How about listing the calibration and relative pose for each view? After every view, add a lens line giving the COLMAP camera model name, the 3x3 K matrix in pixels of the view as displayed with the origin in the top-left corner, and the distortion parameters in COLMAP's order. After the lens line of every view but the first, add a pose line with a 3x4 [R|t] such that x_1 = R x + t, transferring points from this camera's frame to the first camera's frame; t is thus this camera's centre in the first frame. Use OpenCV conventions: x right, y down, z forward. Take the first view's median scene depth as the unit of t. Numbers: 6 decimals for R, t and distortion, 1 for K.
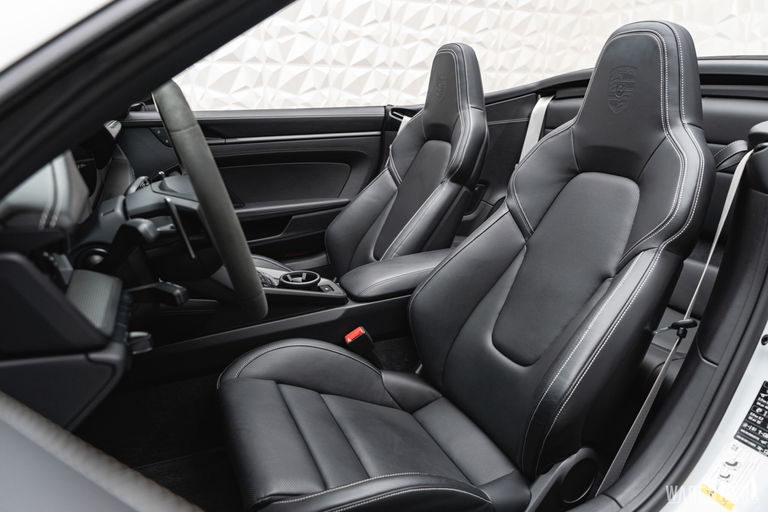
lens RADIAL K [[543.1, 0, 384.0], [0, 543.1, 256.0], [0, 0, 1]] dist [0.003891, 0.001891]
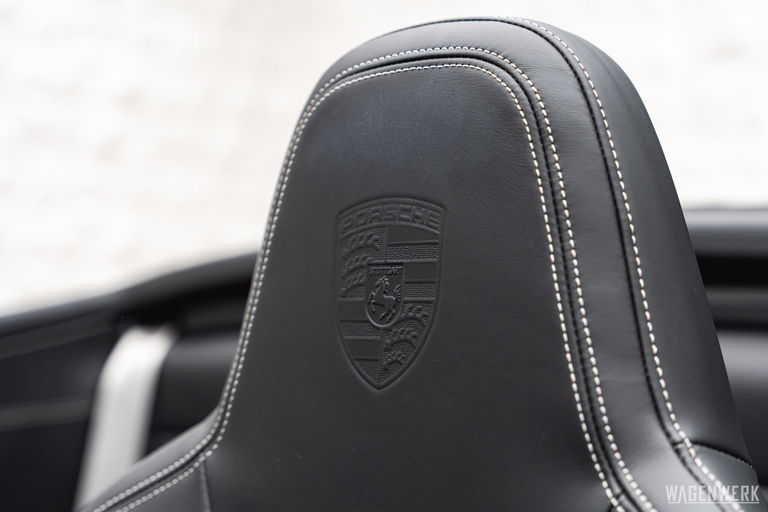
lens RADIAL K [[1345.7, 0, 384.0], [0, 1345.7, 256.0], [0, 0, 1]] dist [0.004187, 0.017008]
pose [[0.922243, 0.013105, 0.386388, 0.227215], [0.117238, 0.942884, -0.311808, -0.152678], [-0.368406, 0.332862, 0.868032, 0.529768]]
